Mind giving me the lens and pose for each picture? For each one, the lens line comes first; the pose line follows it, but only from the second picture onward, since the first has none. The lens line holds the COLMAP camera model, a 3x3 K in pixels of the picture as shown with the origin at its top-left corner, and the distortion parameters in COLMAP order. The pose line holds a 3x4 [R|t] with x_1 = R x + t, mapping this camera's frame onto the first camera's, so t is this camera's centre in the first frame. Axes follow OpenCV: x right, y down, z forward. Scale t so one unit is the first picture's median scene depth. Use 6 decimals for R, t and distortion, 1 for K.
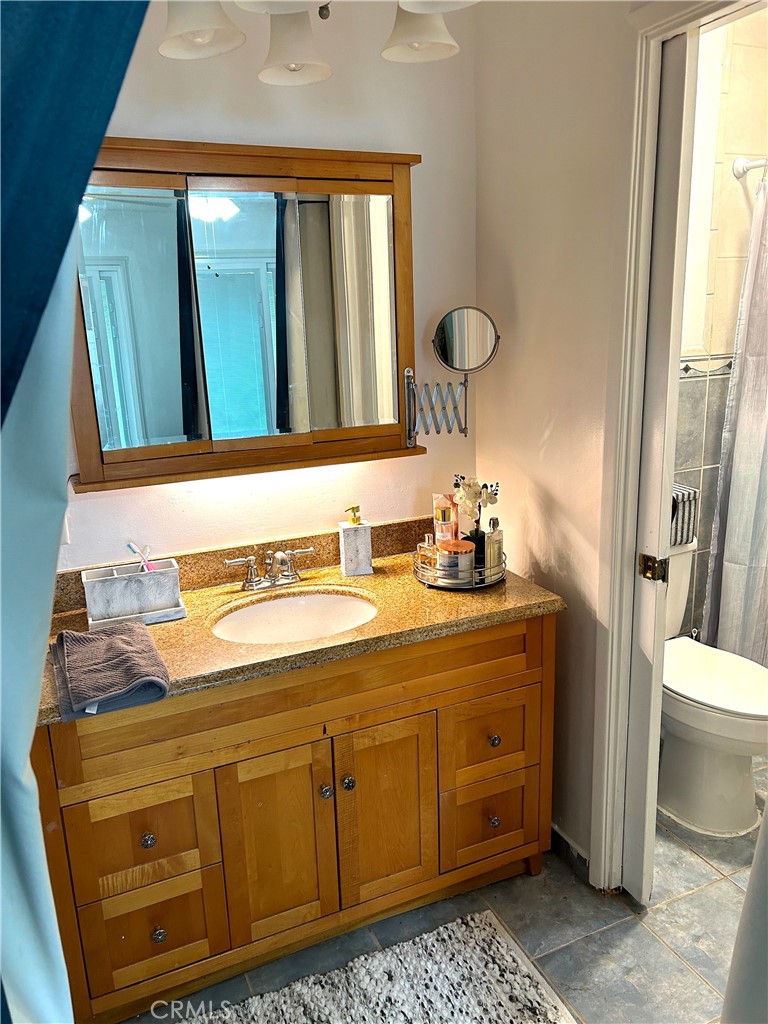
lens RADIAL K [[782.3, 0, 384.0], [0, 782.3, 512.0], [0, 0, 1]] dist [0.018449, 0.002019]
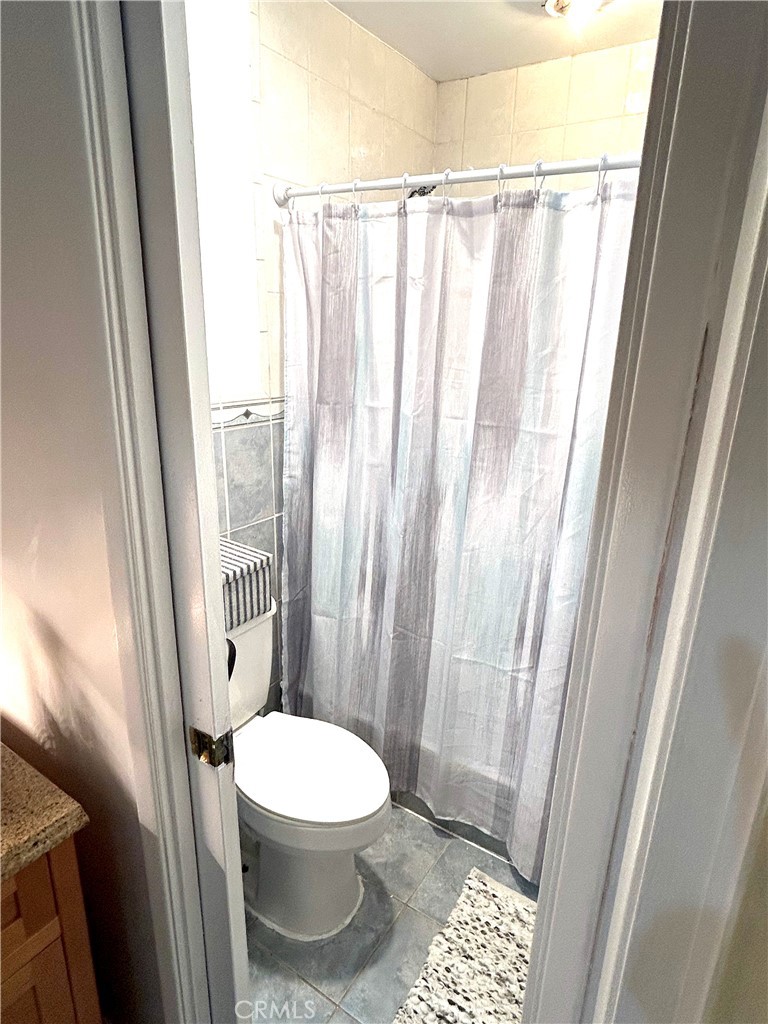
lens RADIAL K [[562.9, 0, 384.0], [0, 562.9, 512.0], [0, 0, 1]] dist [-0.000182, 0.000351]
pose [[0.846689, -0.110147, 0.520562, 0.181894], [0.078132, 0.993471, 0.083130, -0.120230], [-0.526320, -0.029713, 0.849767, 0.390987]]
